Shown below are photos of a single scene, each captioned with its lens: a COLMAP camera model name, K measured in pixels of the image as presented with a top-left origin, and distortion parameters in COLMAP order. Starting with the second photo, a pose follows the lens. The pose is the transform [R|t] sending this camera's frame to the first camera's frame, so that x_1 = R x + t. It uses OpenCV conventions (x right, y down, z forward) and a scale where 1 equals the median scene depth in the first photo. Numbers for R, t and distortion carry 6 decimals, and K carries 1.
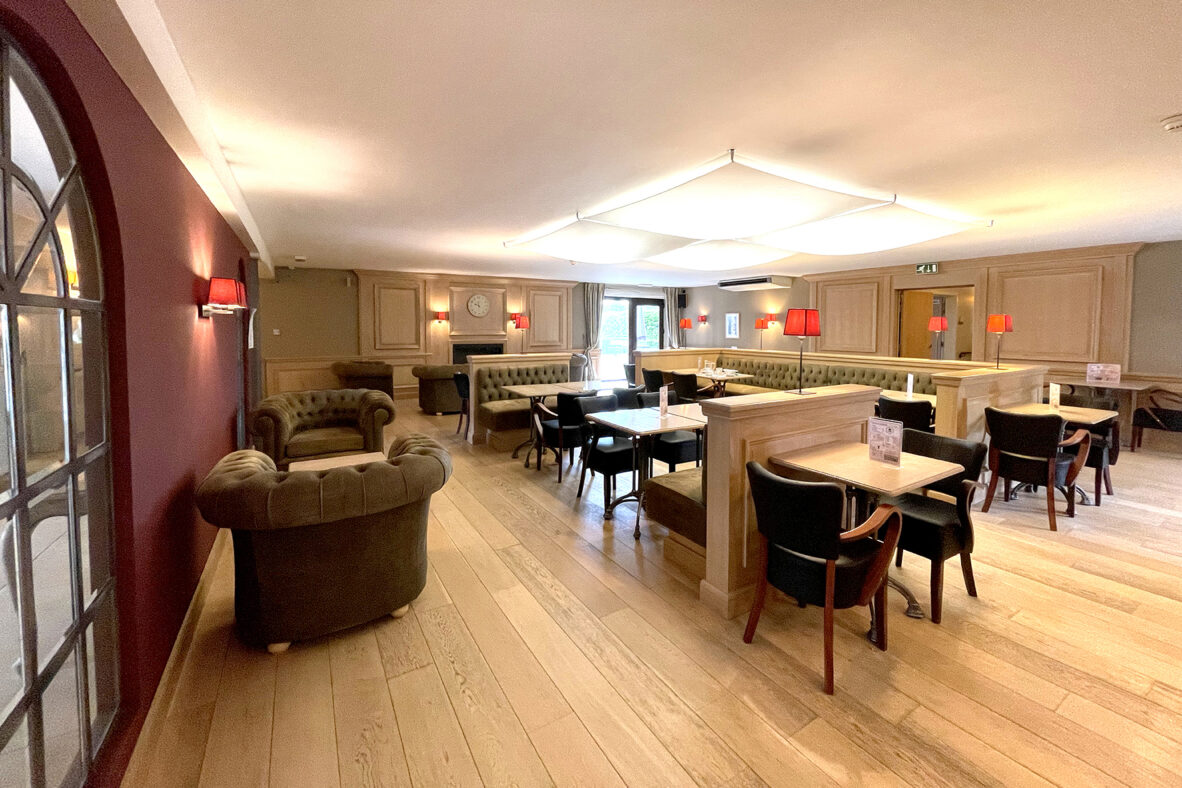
lens RADIAL K [[472.5, 0, 591.1], [0, 472.5, 346.8], [0, 0, 1]] dist [0.000951, 0.000166]
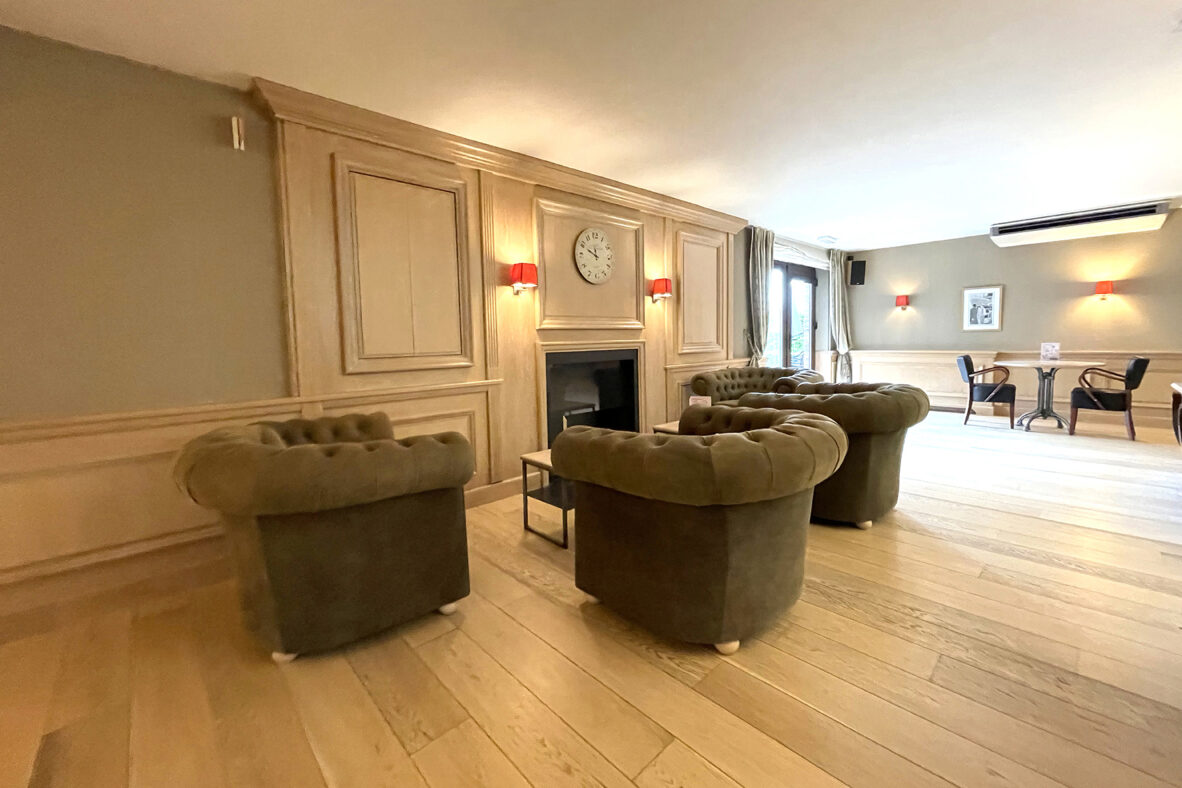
lens RADIAL K [[474.5, 0, 591.8], [0, 474.5, 372.0], [0, 0, 1]] dist [-0.000656, -0.000009]
pose [[0.978075, -0.037490, 0.204852, -0.285434], [0.031840, 0.999018, 0.030812, -0.000422], [-0.205805, -0.023614, 0.978308, 0.526462]]
